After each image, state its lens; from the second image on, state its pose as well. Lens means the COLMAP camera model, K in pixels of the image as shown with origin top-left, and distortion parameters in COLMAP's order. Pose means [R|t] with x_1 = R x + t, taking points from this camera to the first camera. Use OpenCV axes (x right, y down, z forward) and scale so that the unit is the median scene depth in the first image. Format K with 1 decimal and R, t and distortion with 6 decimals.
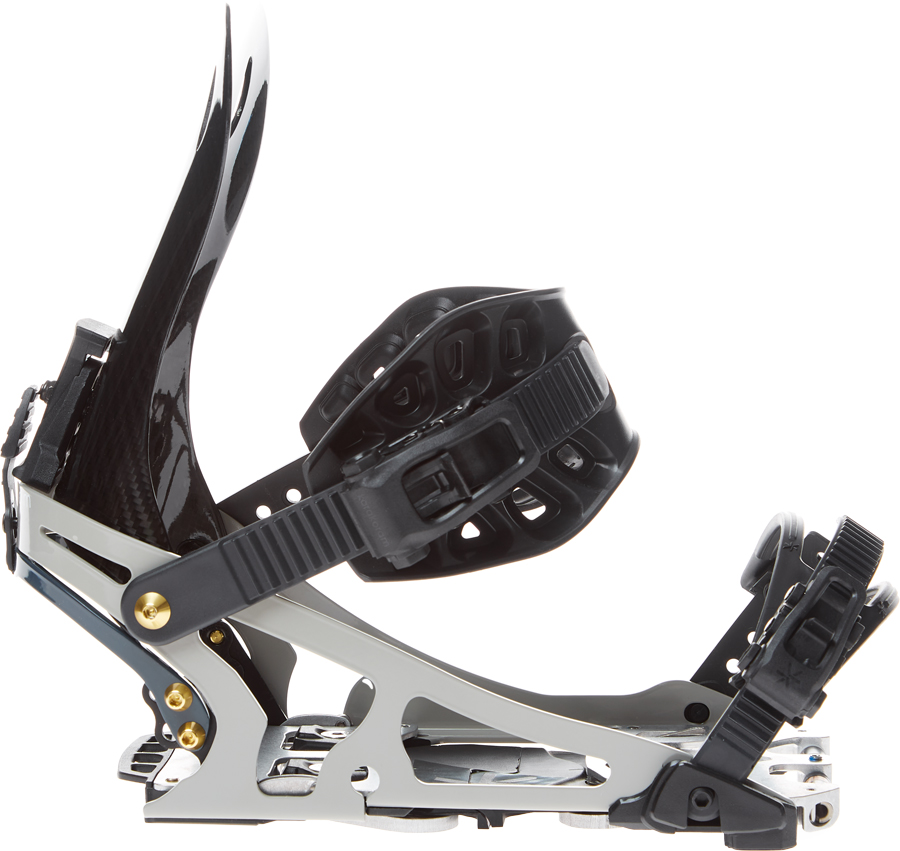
lens RADIAL K [[3103.1, 0, 450.0], [0, 3103.1, 423.9], [0, 0, 1]] dist [-0.152988, 0.000000]
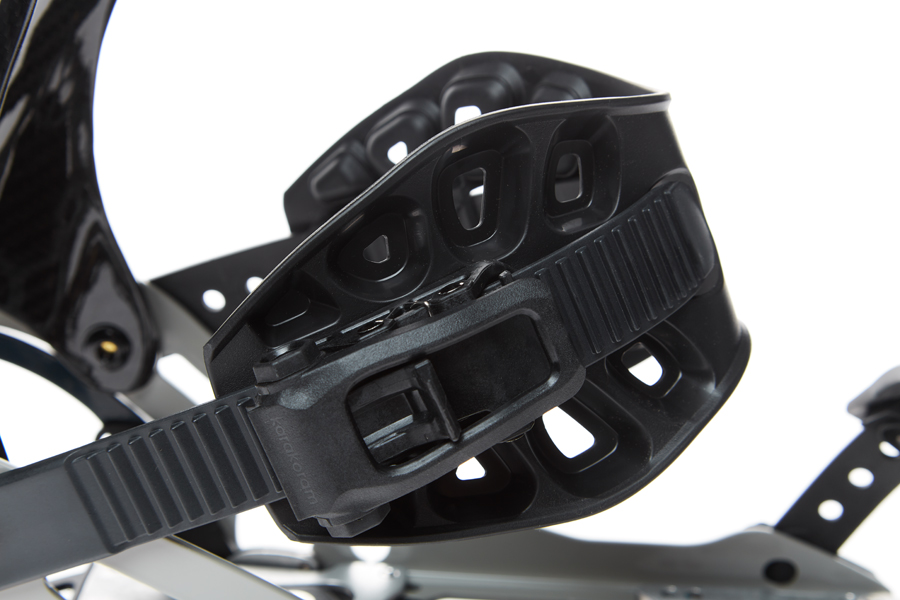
lens RADIAL K [[2661.5, 0, 444.0], [0, 2661.5, 302.5], [0, 0, 1]] dist [0.194255, 0.000000]
pose [[0.994645, 0.091851, -0.047369, 0.023761], [-0.089866, 0.995048, 0.042470, -0.021992], [0.051035, -0.037985, 0.997974, 0.459516]]
